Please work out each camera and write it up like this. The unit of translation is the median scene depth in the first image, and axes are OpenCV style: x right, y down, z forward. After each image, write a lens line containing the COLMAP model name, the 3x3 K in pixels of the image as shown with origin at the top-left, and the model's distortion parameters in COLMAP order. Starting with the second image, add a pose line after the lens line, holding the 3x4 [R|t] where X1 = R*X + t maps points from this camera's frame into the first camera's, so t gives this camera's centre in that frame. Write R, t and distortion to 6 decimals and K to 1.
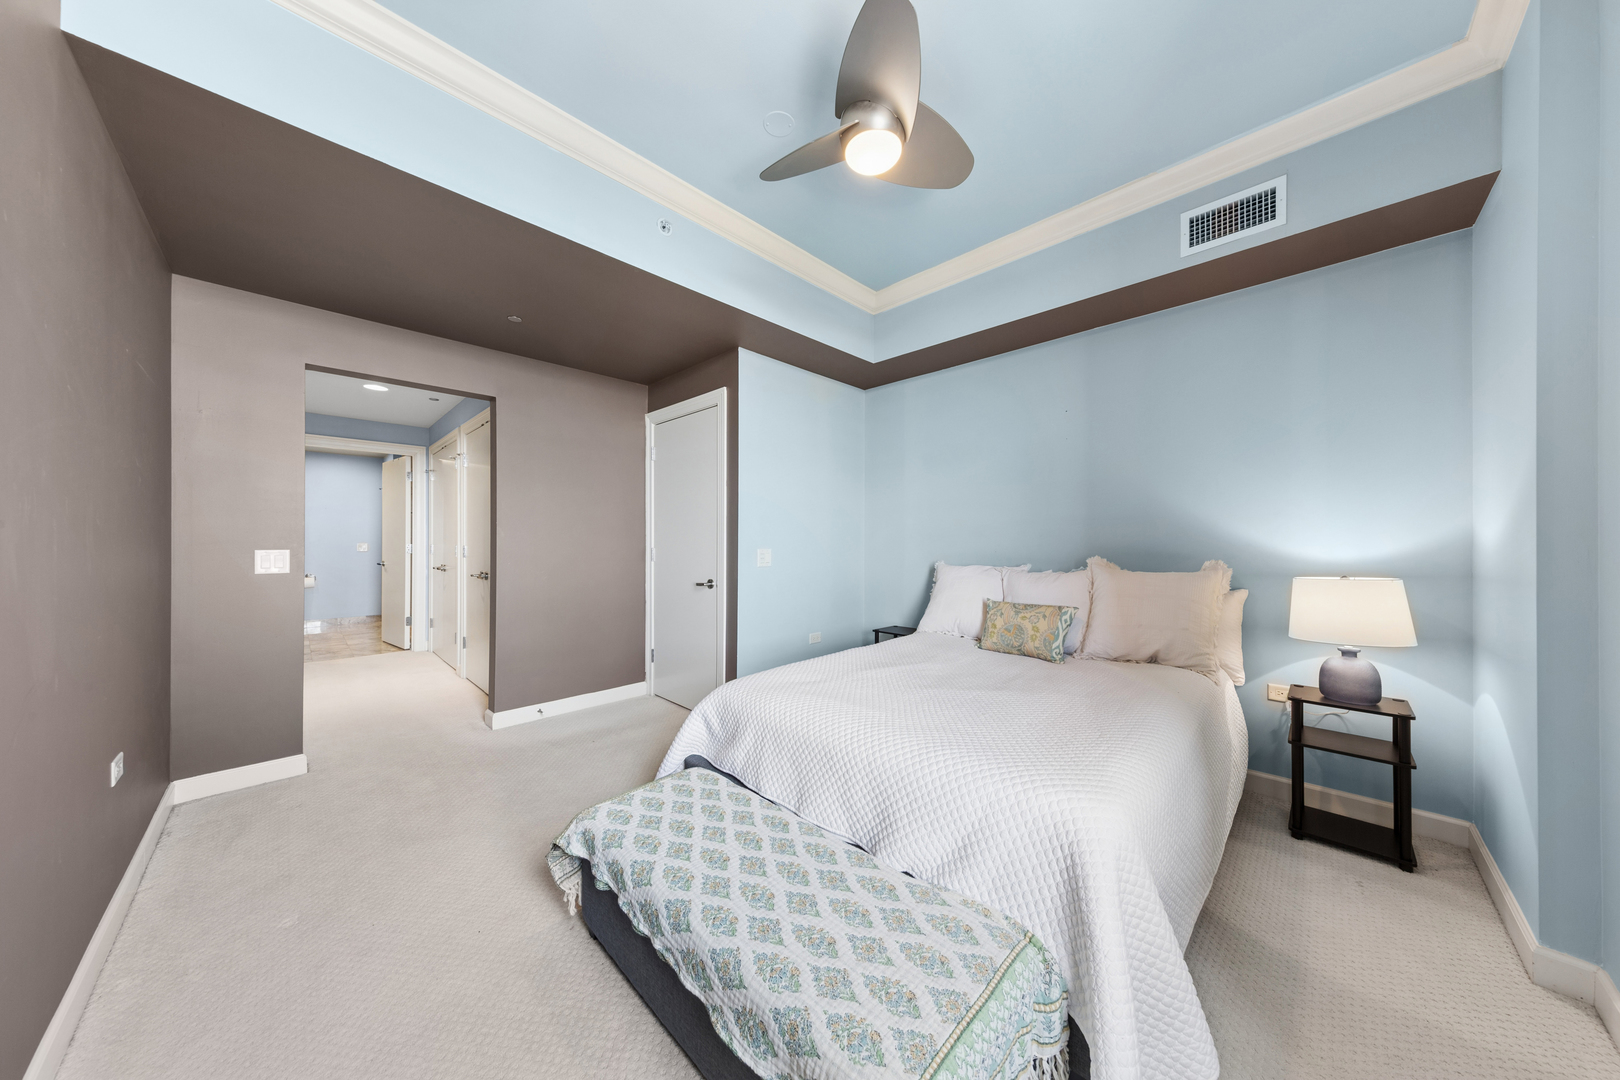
lens RADIAL K [[510.1, 0, 810.0], [0, 510.1, 540.0], [0, 0, 1]] dist [0.000126, 0.000026]
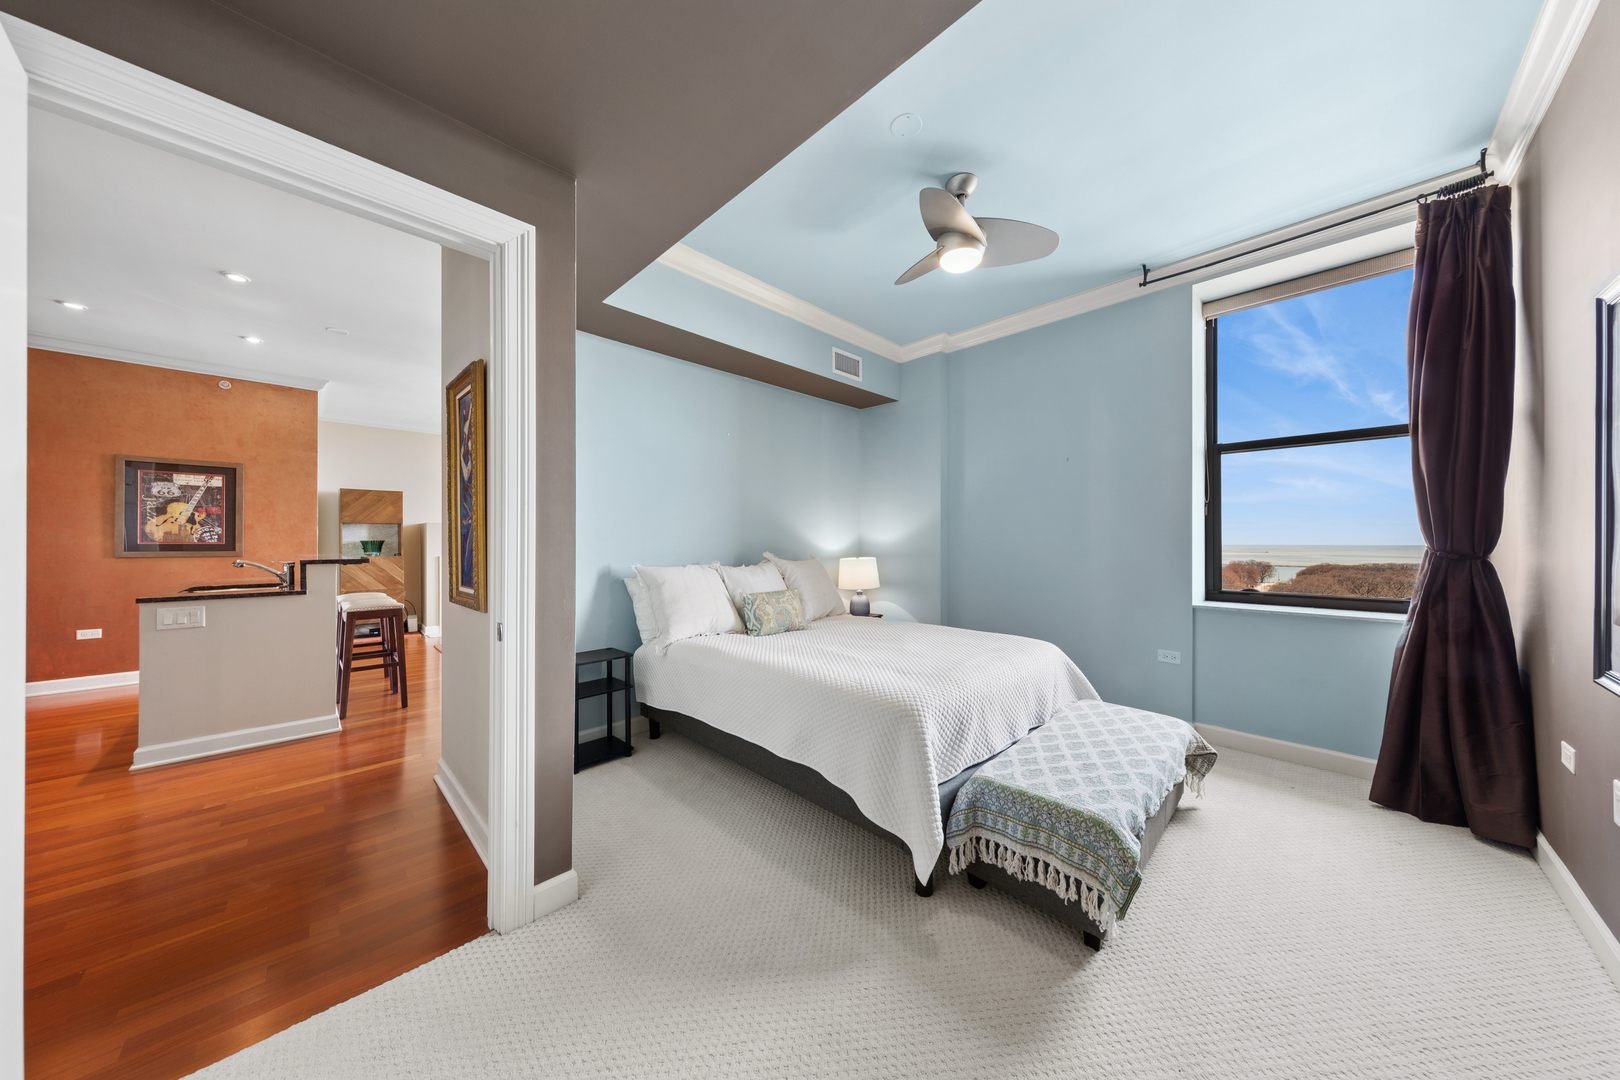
lens RADIAL K [[512.7, 0, 813.1], [0, 512.7, 537.2], [0, 0, 1]] dist [0.006765, 0.000077]
pose [[0.008514, 0.002807, 0.999960, -1.152533], [0.000948, 0.999996, -0.002815, -0.005351], [-0.999963, 0.000972, 0.008511, 1.250972]]
